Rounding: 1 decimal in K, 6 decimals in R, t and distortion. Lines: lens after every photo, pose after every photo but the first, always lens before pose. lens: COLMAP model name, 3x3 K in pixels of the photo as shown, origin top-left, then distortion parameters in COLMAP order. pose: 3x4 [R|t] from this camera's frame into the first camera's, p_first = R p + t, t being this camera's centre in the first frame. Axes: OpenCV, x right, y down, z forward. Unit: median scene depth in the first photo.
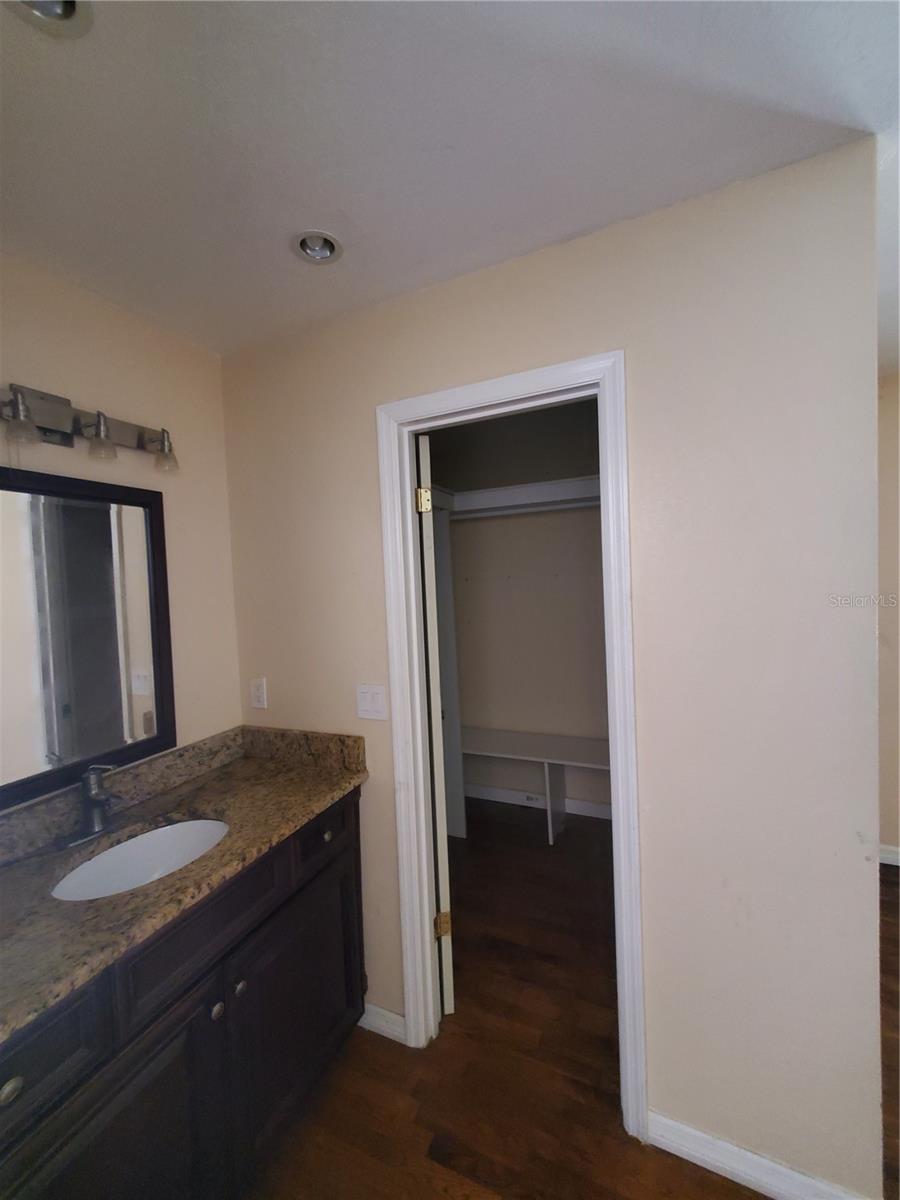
lens RADIAL K [[480.2, 0, 444.8], [0, 480.2, 602.3], [0, 0, 1]] dist [-0.001909, -0.000008]
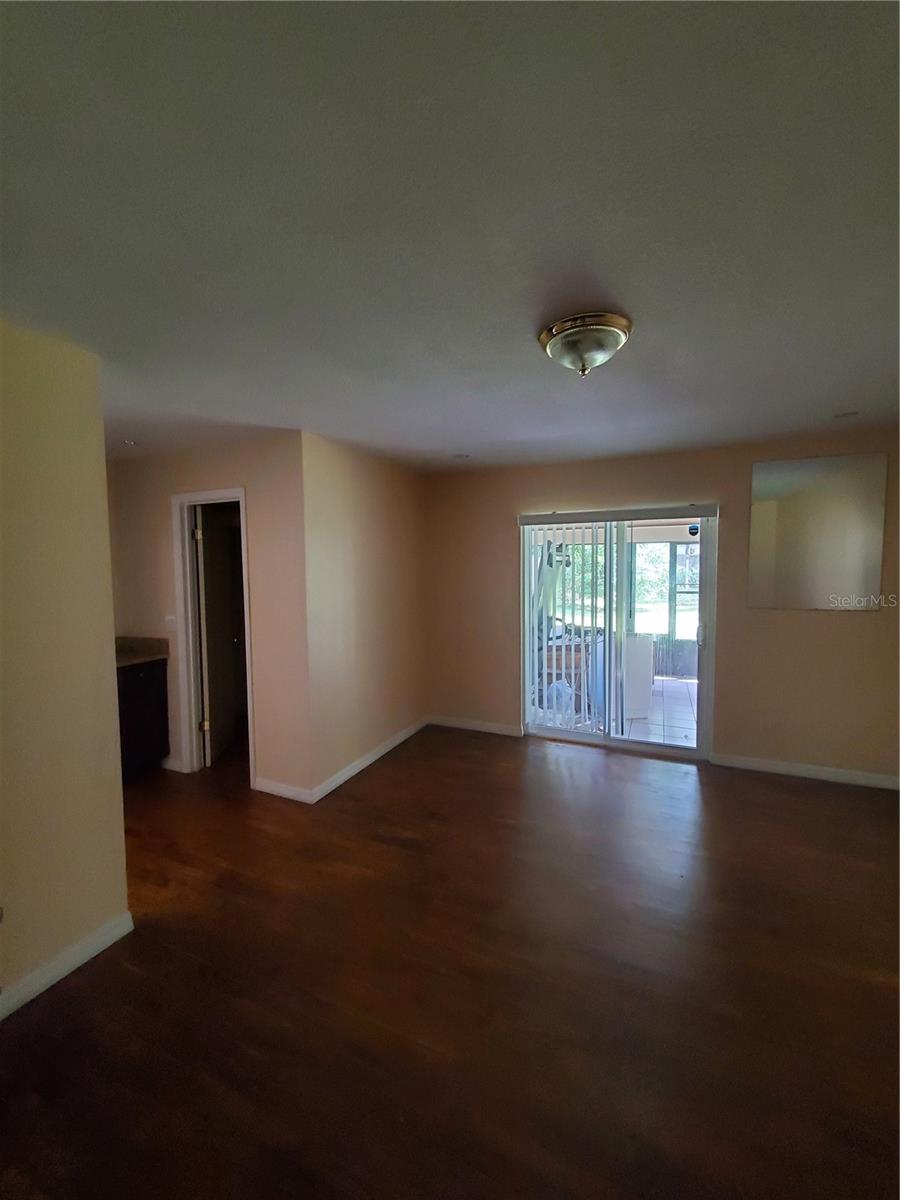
lens RADIAL K [[480.2, 0, 454.3], [0, 480.2, 594.6], [0, 0, 1]] dist [-0.001909, -0.000008]
pose [[0.999671, 0.024280, 0.008310, 1.158808], [-0.024316, 0.999695, 0.004297, 0.029041], [-0.008203, -0.004497, 0.999956, -1.275931]]
